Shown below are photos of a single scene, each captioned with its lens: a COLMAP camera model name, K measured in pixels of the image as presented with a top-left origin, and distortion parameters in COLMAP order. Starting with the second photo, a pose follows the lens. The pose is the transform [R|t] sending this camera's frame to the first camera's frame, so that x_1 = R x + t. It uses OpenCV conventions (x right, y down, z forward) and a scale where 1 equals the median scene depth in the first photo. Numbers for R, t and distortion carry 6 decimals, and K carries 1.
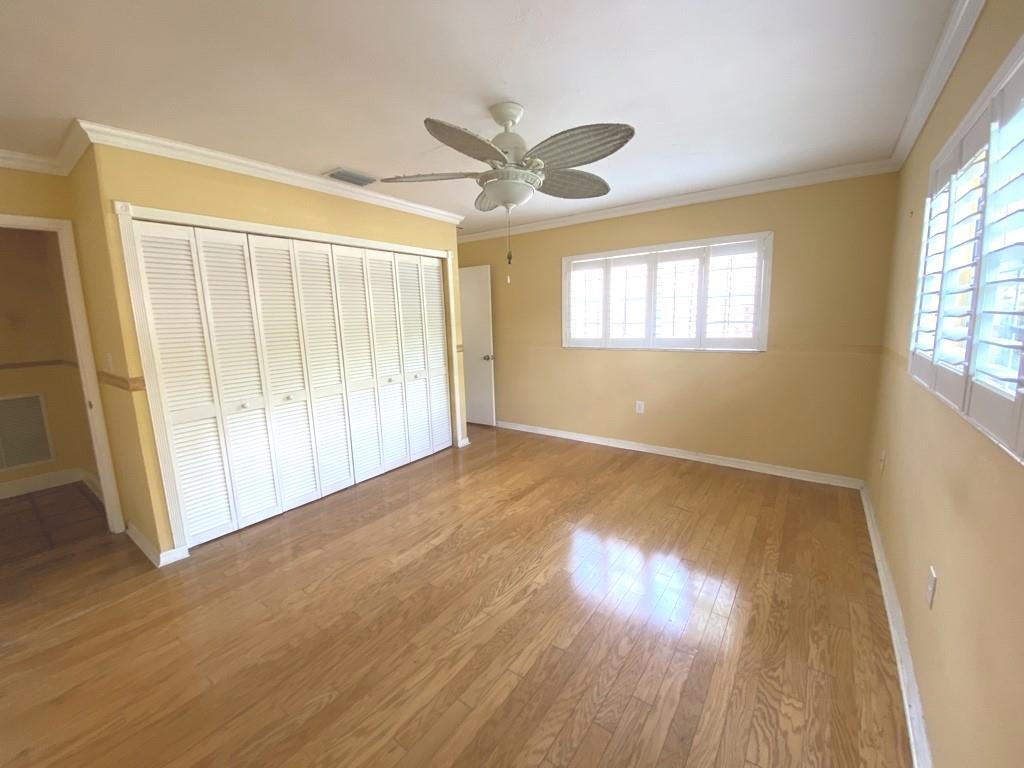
lens RADIAL K [[409.0, 0, 506.9], [0, 409.0, 383.6], [0, 0, 1]] dist [0.036387, -0.029854]
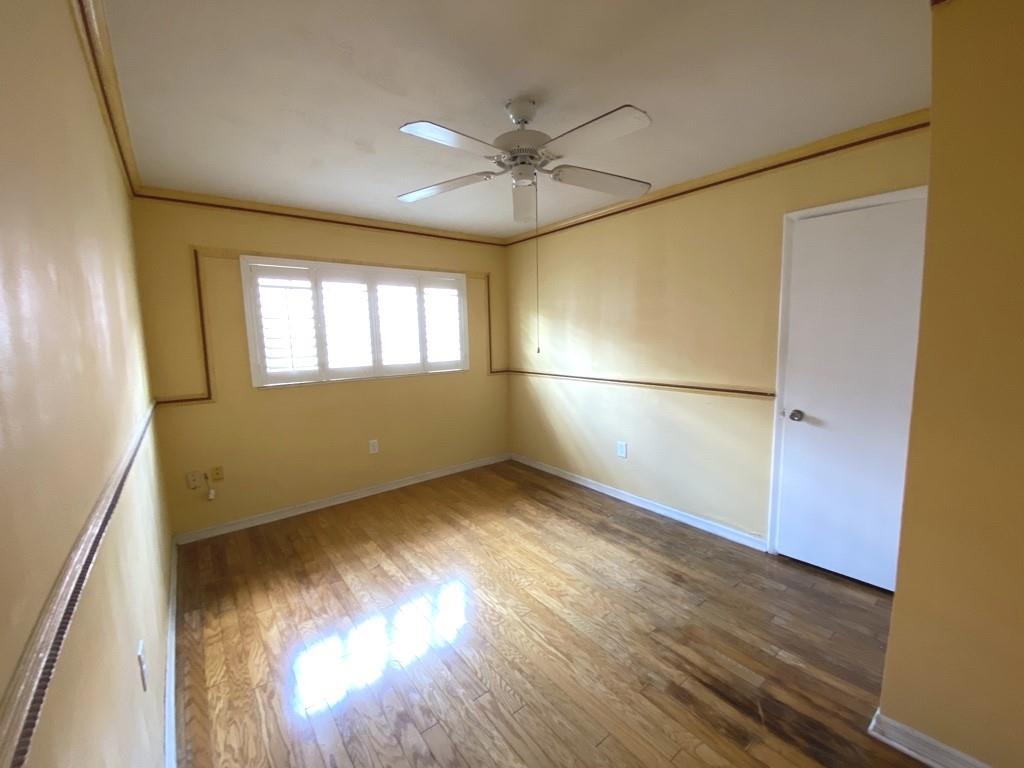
lens RADIAL K [[409.0, 0, 506.9], [0, 409.0, 383.6], [0, 0, 1]] dist [0.036387, -0.029854]
pose [[0.249803, -0.082554, 0.964771, -0.740784], [0.171130, 0.984439, 0.039927, -0.090269], [-0.953055, 0.155127, 0.260043, 0.755721]]
